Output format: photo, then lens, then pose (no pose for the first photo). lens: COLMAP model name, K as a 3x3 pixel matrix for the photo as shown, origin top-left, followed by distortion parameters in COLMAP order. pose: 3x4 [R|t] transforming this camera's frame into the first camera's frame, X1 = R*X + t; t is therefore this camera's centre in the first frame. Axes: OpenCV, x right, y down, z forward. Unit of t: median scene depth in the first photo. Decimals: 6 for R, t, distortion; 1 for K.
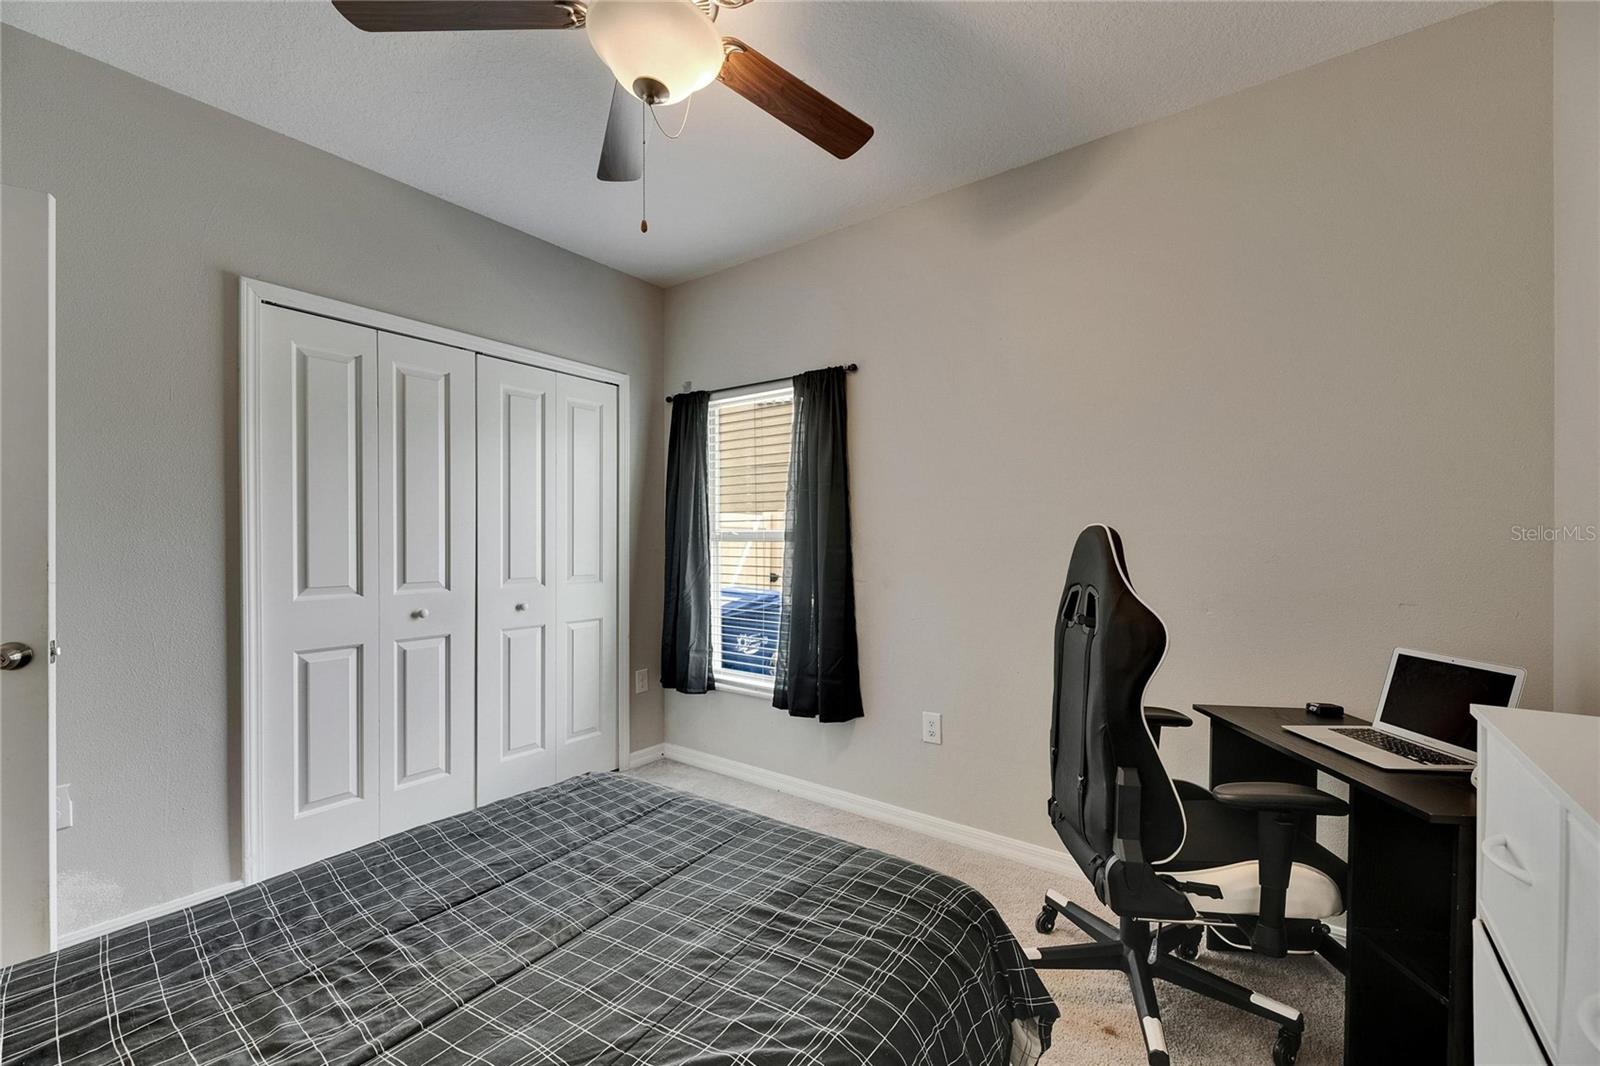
lens RADIAL K [[648.9, 0, 802.9], [0, 648.9, 539.8], [0, 0, 1]] dist [0.008100, -0.002308]
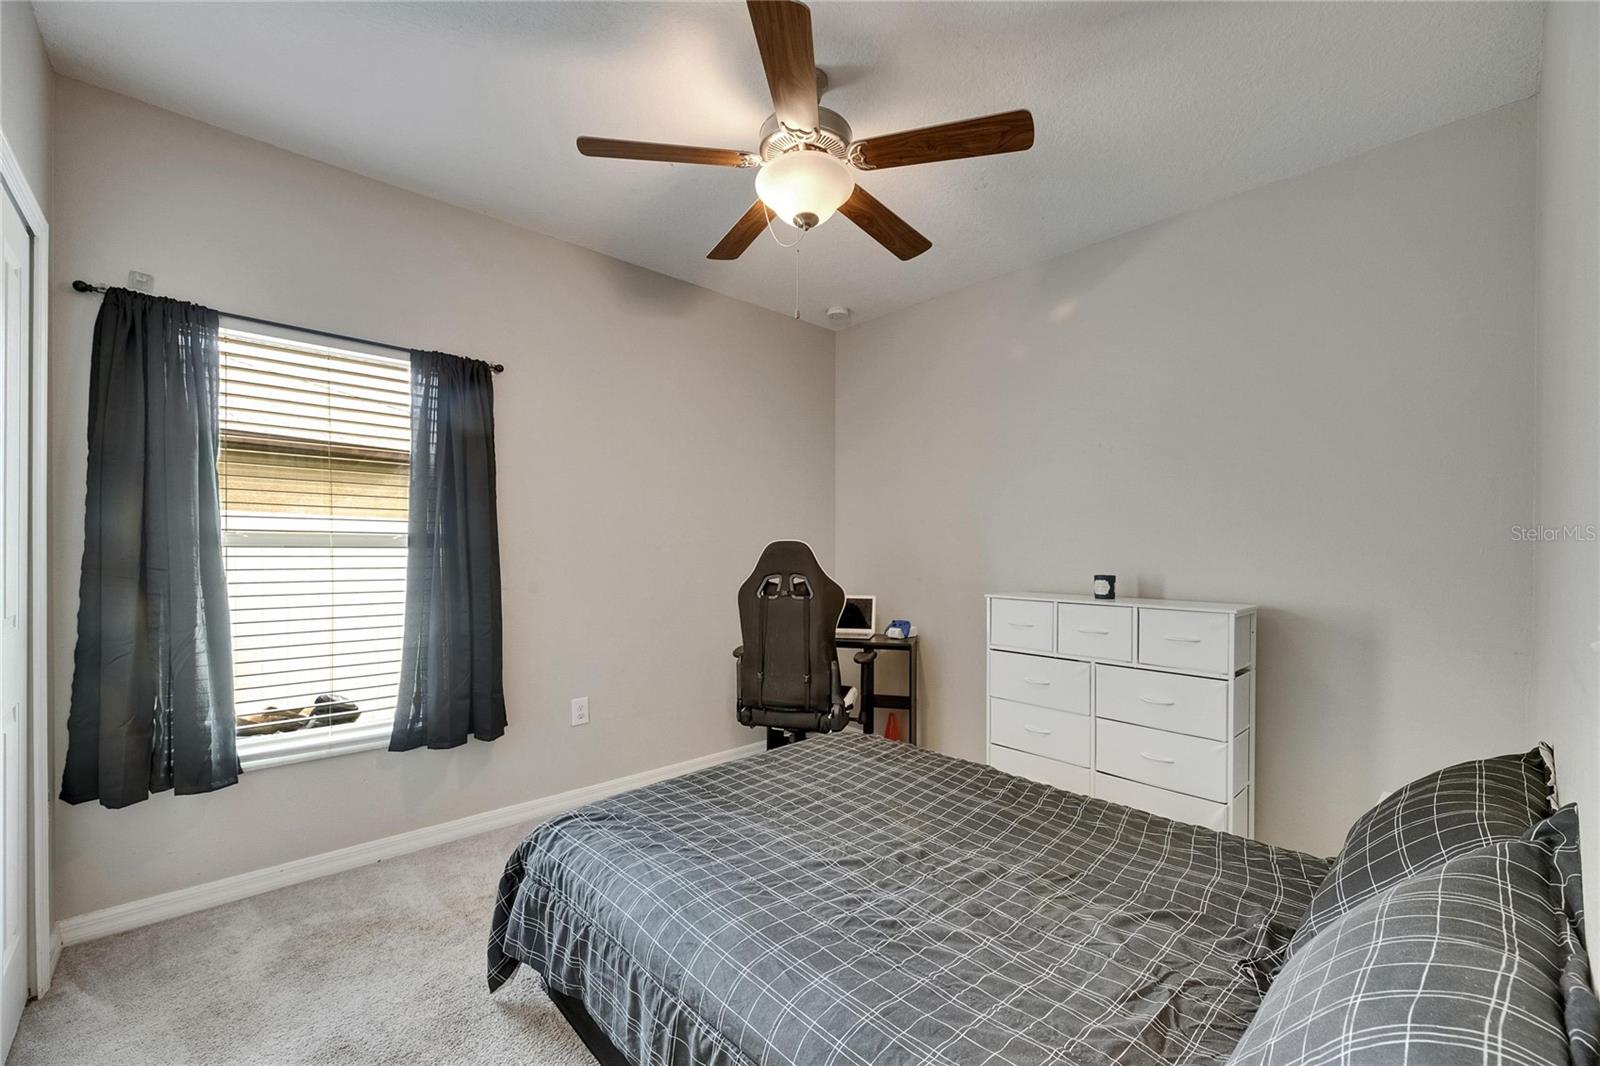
lens RADIAL K [[648.9, 0, 802.4], [0, 648.9, 545.1], [0, 0, 1]] dist [0.008100, -0.002308]
pose [[0.176827, 0.005344, 0.984227, -0.815517], [-0.007701, 0.999962, -0.004046, -0.001881], [-0.984212, -0.006864, 0.176861, 0.394159]]
